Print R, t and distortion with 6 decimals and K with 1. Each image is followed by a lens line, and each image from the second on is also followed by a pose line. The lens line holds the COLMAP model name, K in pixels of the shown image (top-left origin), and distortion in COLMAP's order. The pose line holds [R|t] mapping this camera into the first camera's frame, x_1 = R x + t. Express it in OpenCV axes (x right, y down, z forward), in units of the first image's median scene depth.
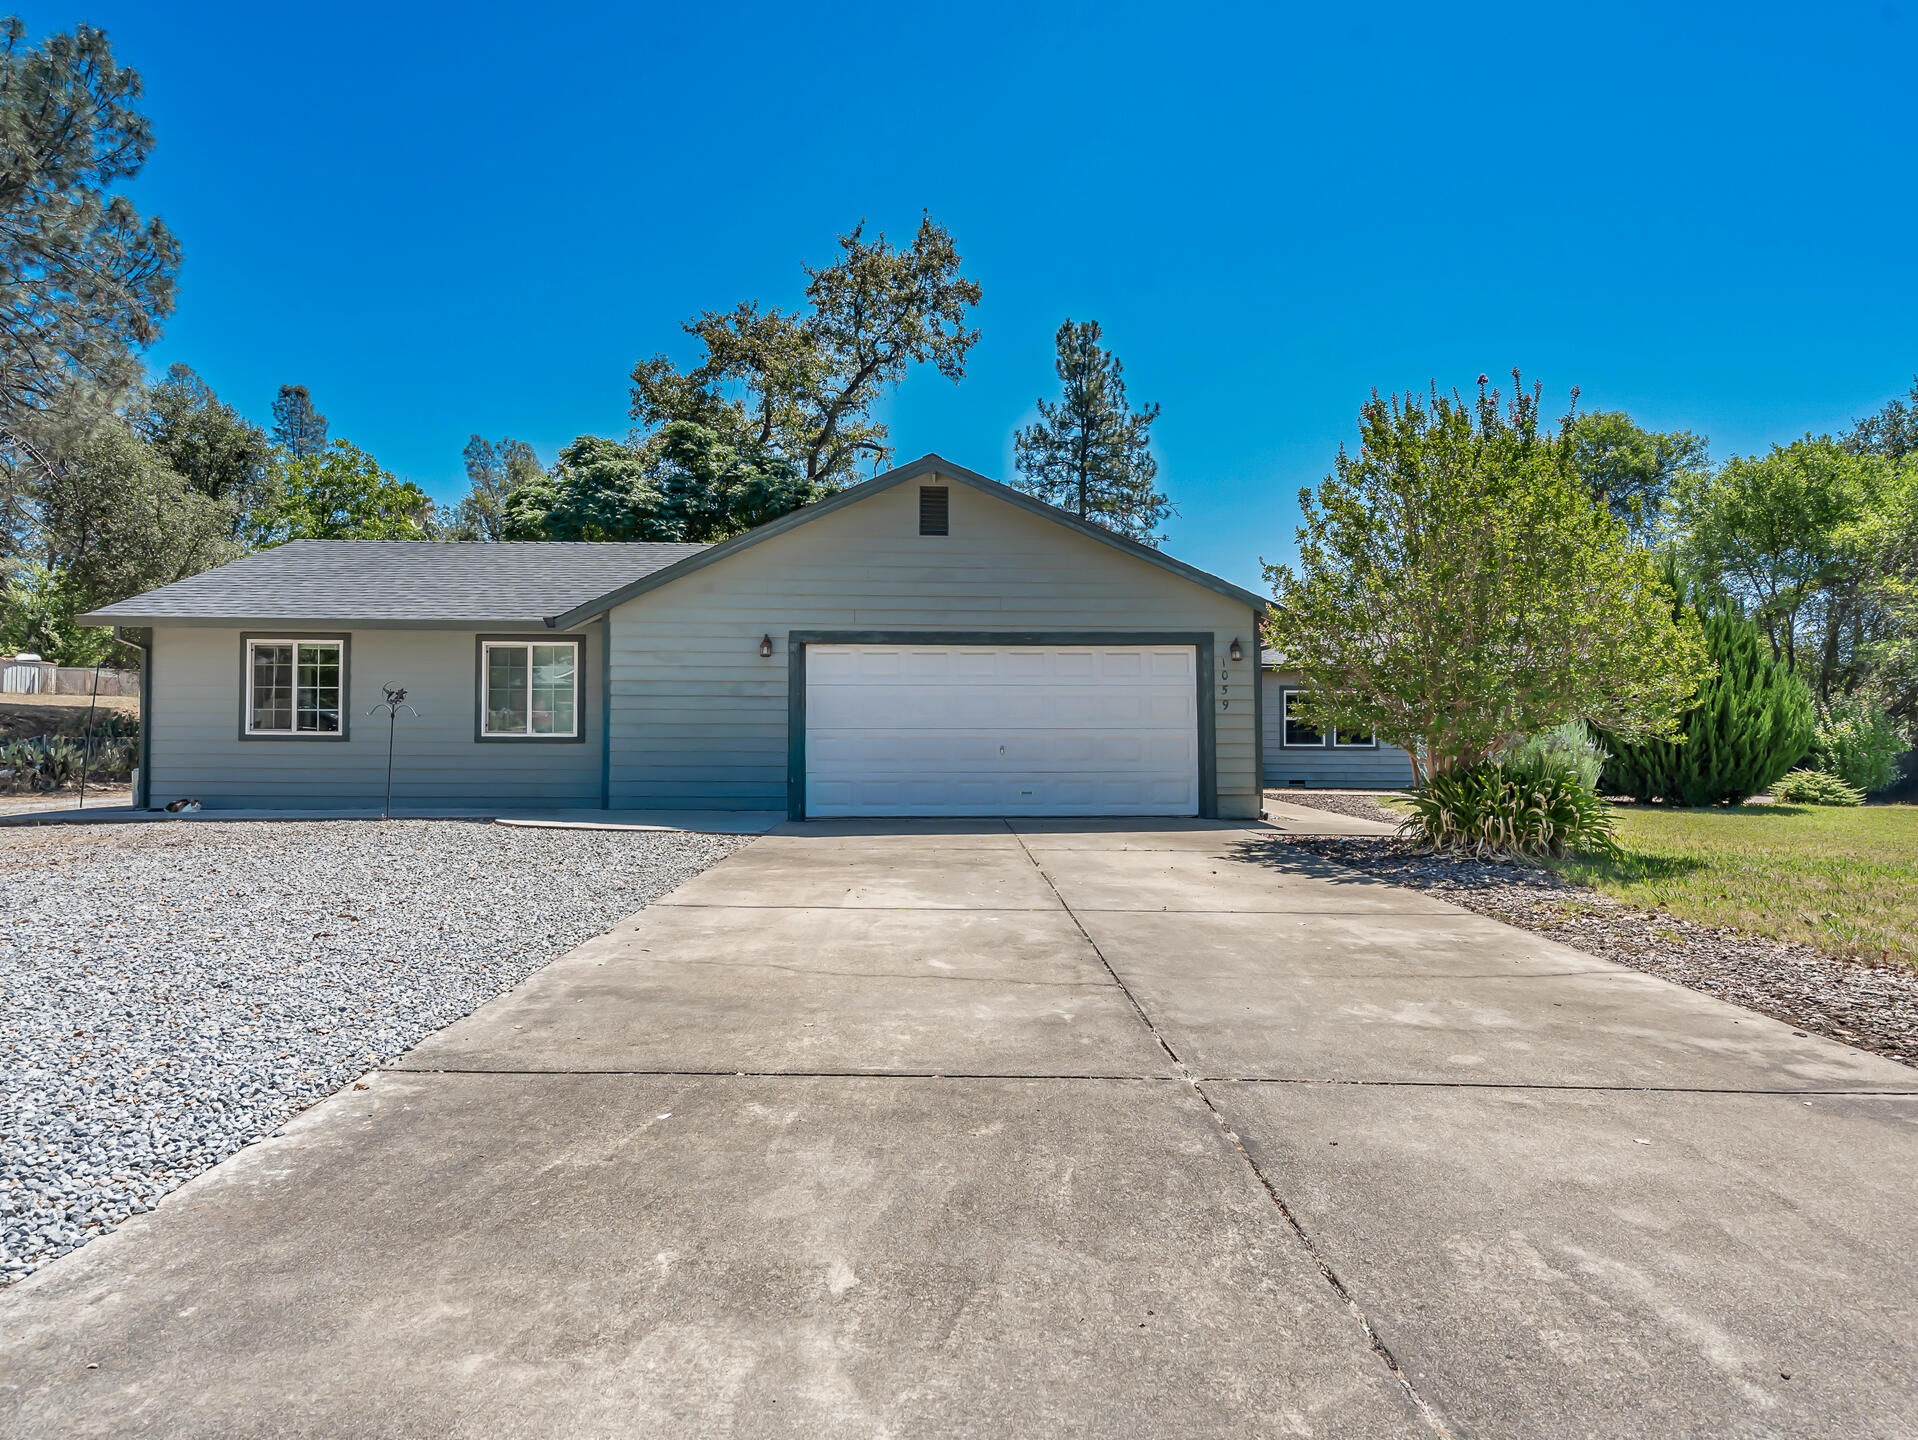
lens RADIAL K [[966.4, 0, 951.8], [0, 966.4, 716.0], [0, 0, 1]] dist [-0.001515, -0.000241]
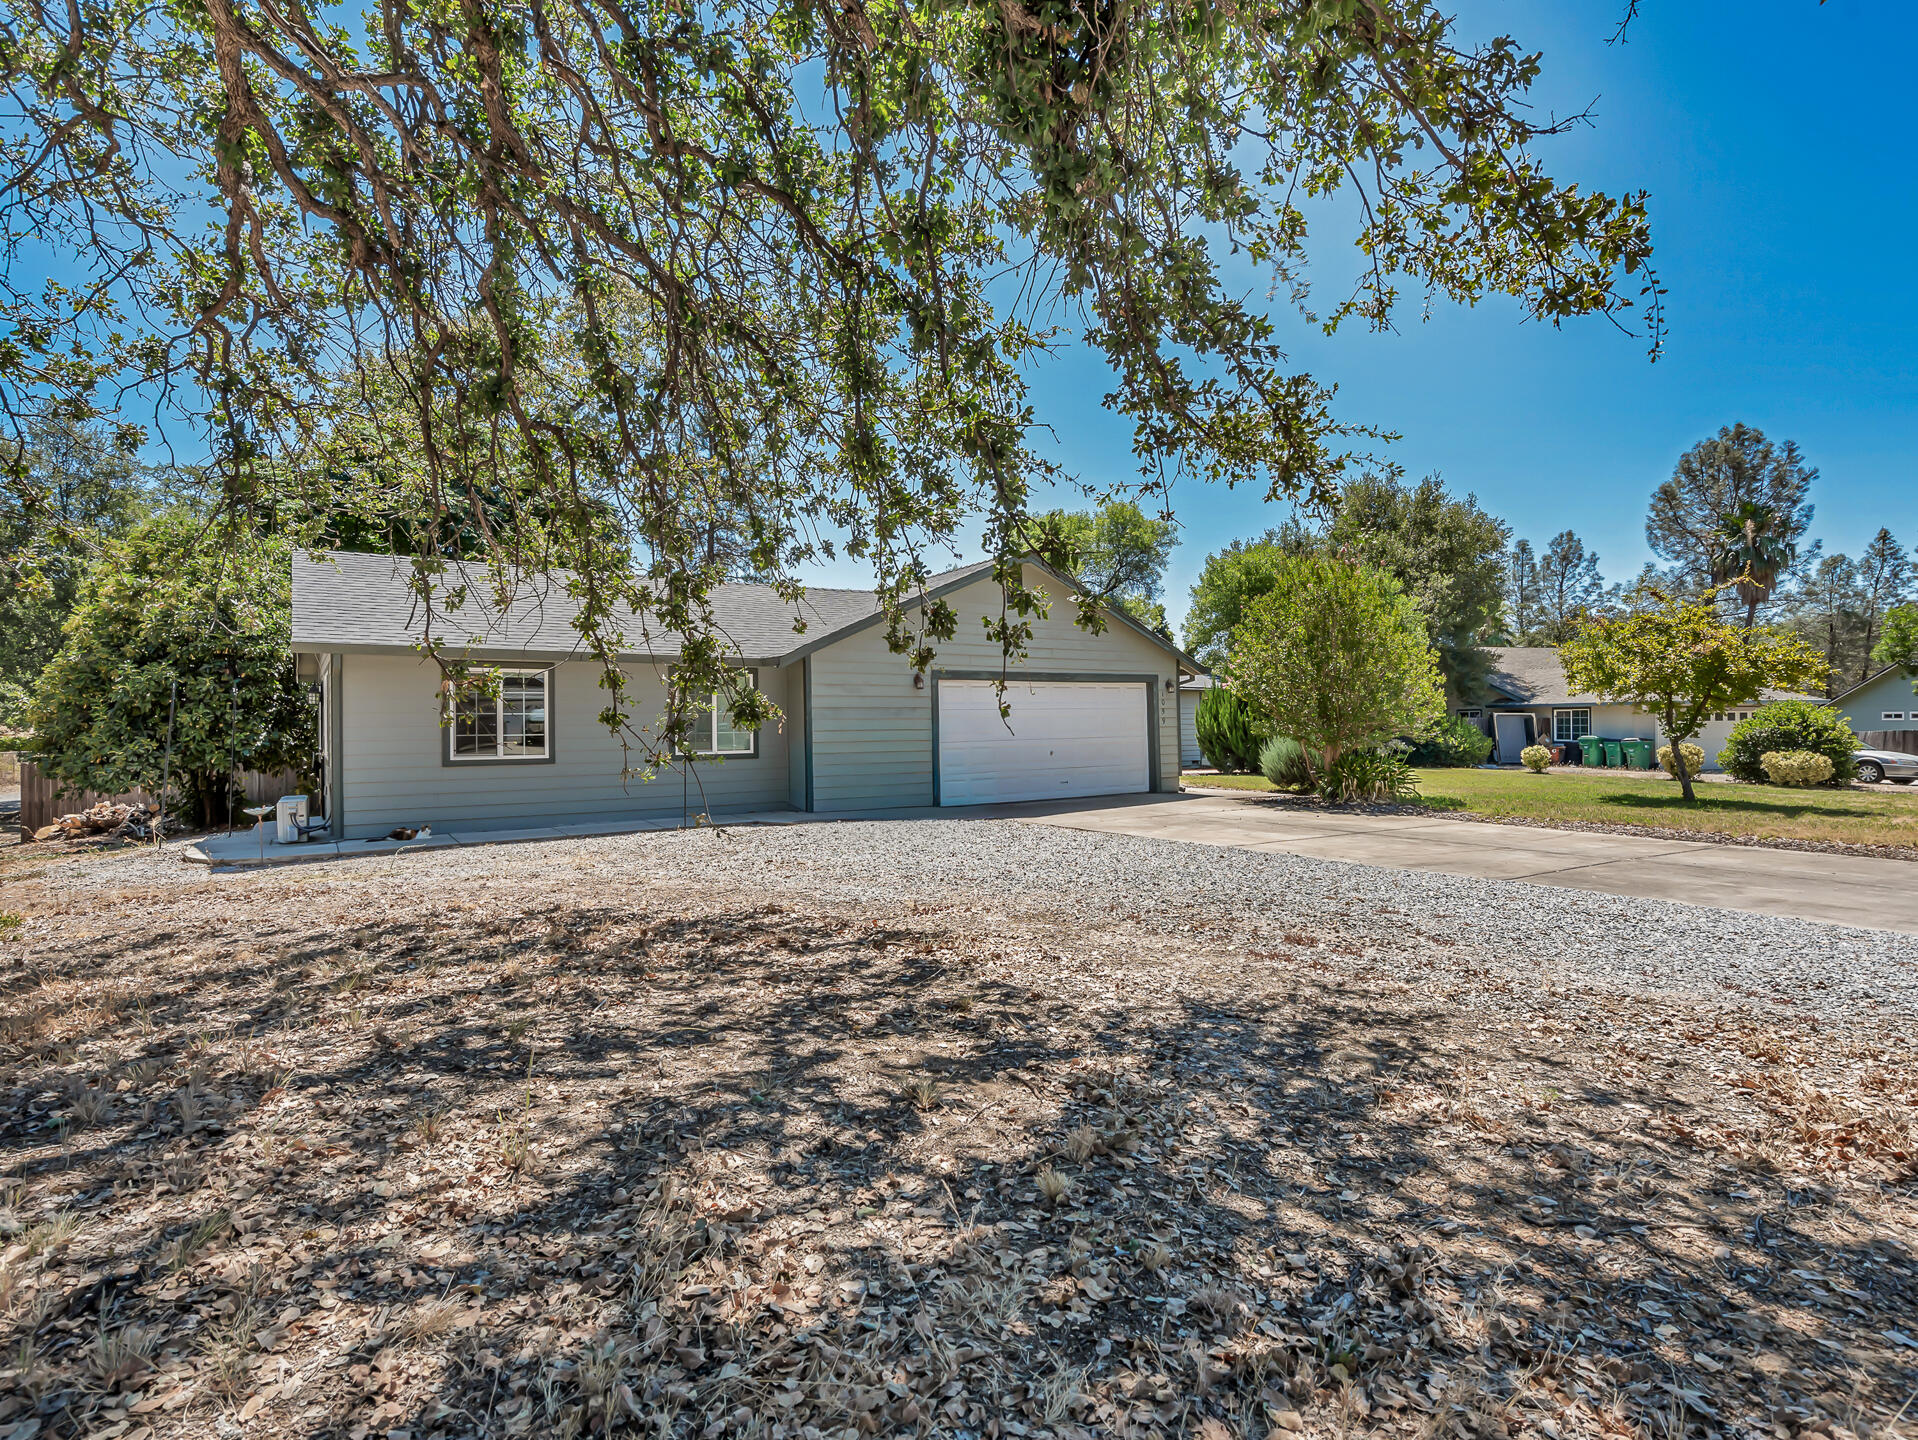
lens RADIAL K [[966.4, 0, 951.8], [0, 966.4, 716.0], [0, 0, 1]] dist [-0.001515, -0.000241]
pose [[0.841733, -0.007047, 0.539848, -0.856624], [0.003708, 0.999967, 0.007271, -0.033133], [-0.539881, -0.004119, 0.841731, -0.142711]]
